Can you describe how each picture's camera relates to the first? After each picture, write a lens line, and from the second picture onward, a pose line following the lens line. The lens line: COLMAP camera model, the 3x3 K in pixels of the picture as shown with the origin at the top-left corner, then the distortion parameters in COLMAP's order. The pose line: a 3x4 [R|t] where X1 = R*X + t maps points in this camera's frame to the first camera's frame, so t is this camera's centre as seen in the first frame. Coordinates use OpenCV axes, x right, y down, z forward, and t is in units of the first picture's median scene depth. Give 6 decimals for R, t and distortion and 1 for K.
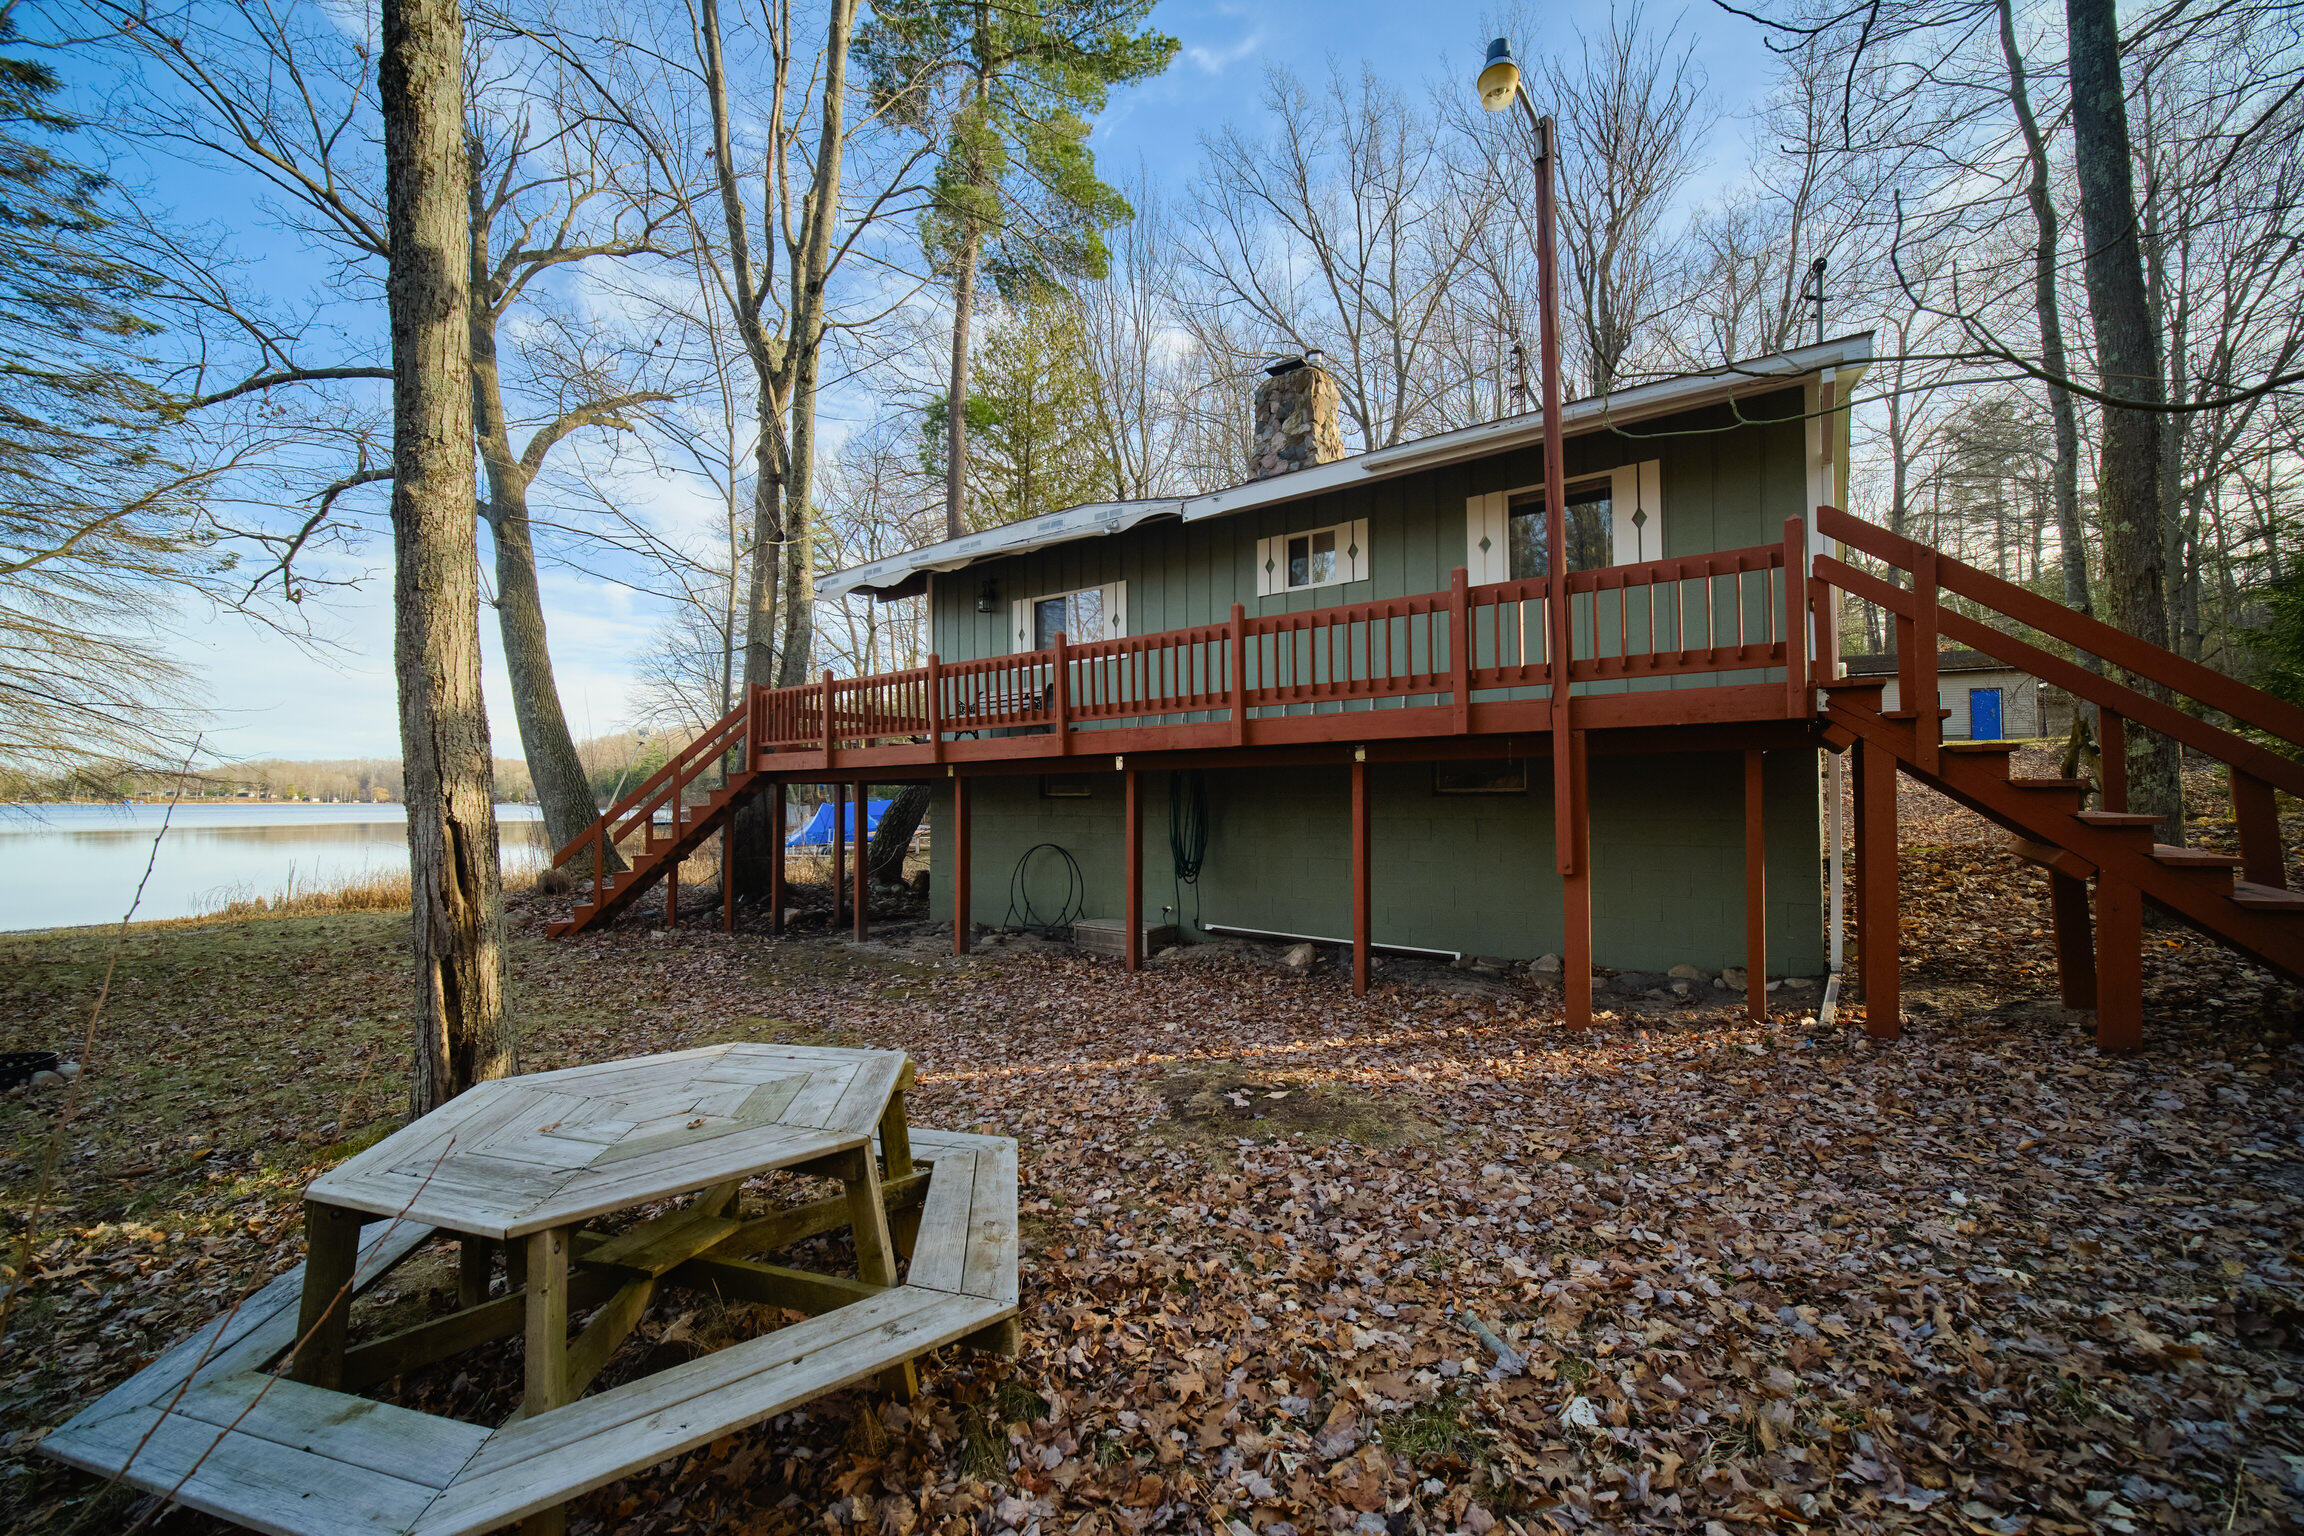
lens RADIAL K [[926.4, 0, 1138.4], [0, 926.4, 773.3], [0, 0, 1]] dist [0.000351, -0.001481]
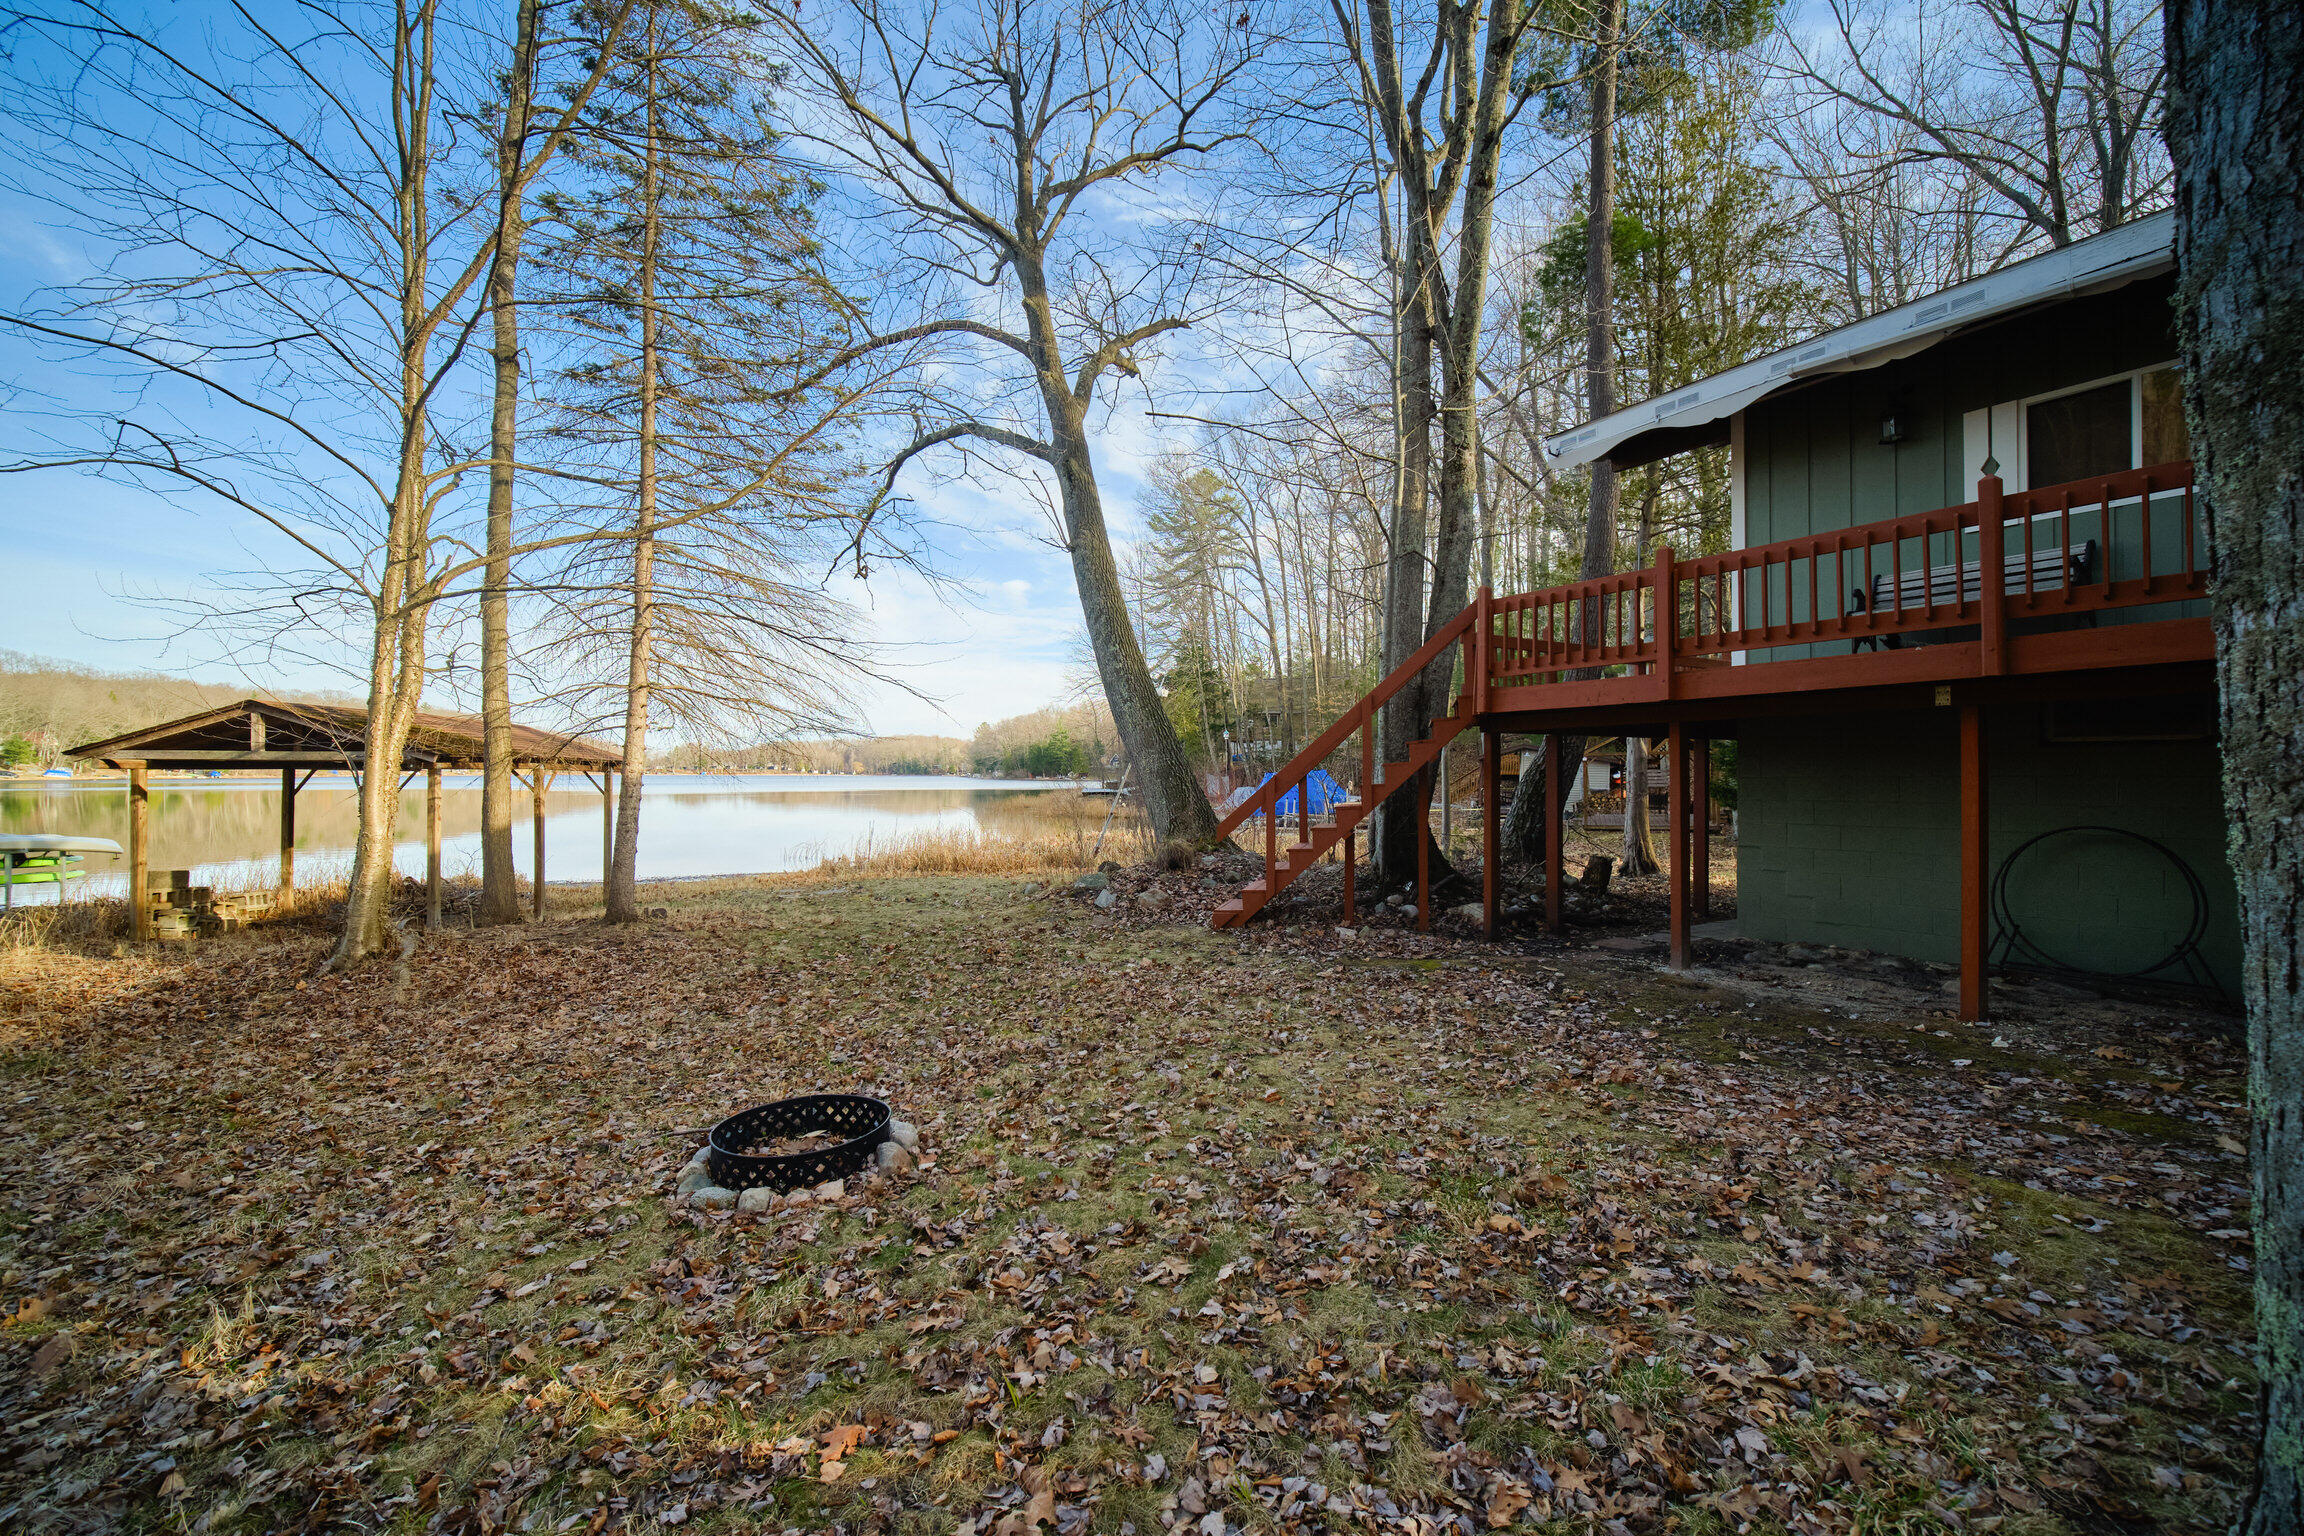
lens RADIAL K [[926.4, 0, 1140.4], [0, 926.4, 774.4], [0, 0, 1]] dist [0.000351, -0.001481]
pose [[0.925154, 0.001367, -0.379588, -0.274680], [0.010473, 0.999521, 0.029125, 0.015365], [0.379446, -0.030920, 0.924697, 0.170988]]
